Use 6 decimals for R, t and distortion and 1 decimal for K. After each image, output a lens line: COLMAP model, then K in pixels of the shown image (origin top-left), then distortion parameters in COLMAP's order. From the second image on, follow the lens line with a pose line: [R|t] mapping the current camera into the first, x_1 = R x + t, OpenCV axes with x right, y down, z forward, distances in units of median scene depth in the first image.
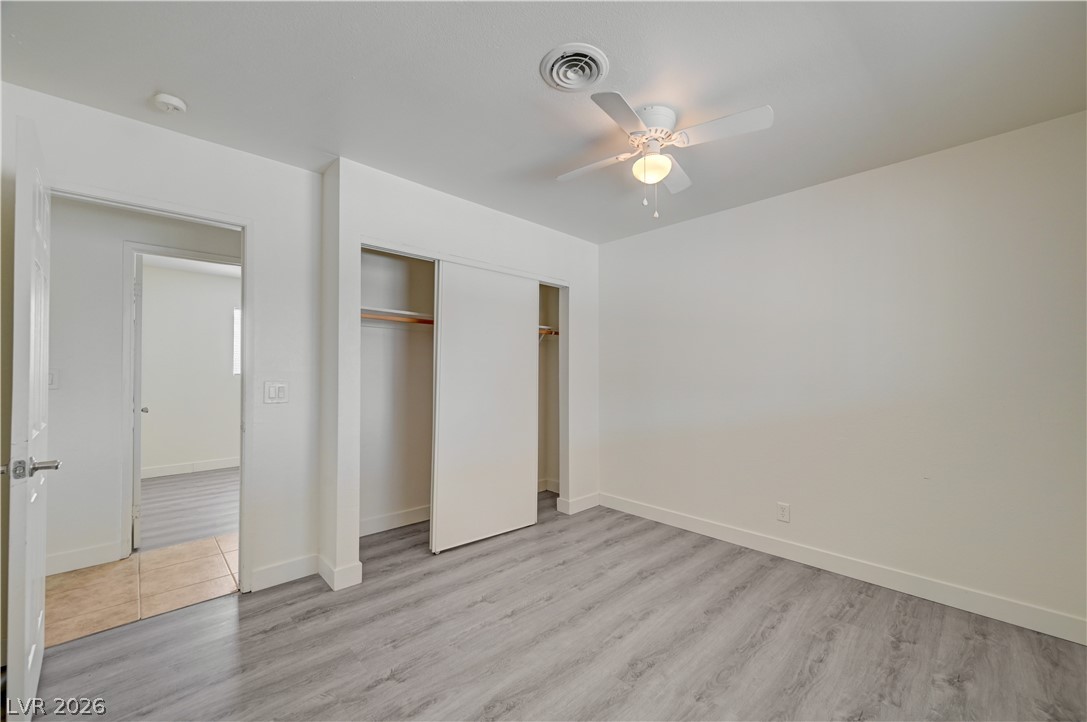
lens RADIAL K [[430.7, 0, 546.3], [0, 430.7, 368.4], [0, 0, 1]] dist [0.001951, 0.000092]
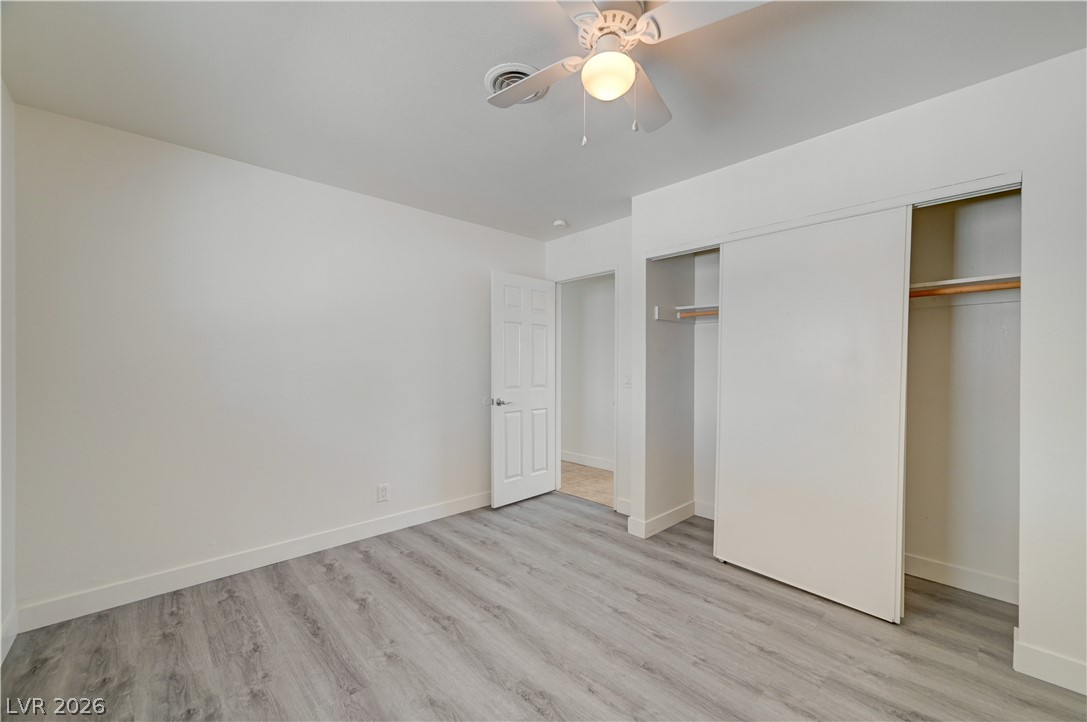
lens RADIAL K [[421.9, 0, 543.3], [0, 421.9, 370.9], [0, 0, 1]] dist [0.001889, -0.000025]
pose [[-0.007026, 0.009655, -0.999929, 0.787200], [0.006215, 0.999935, 0.009611, 0.010226], [0.999956, -0.006147, -0.007086, 0.751316]]
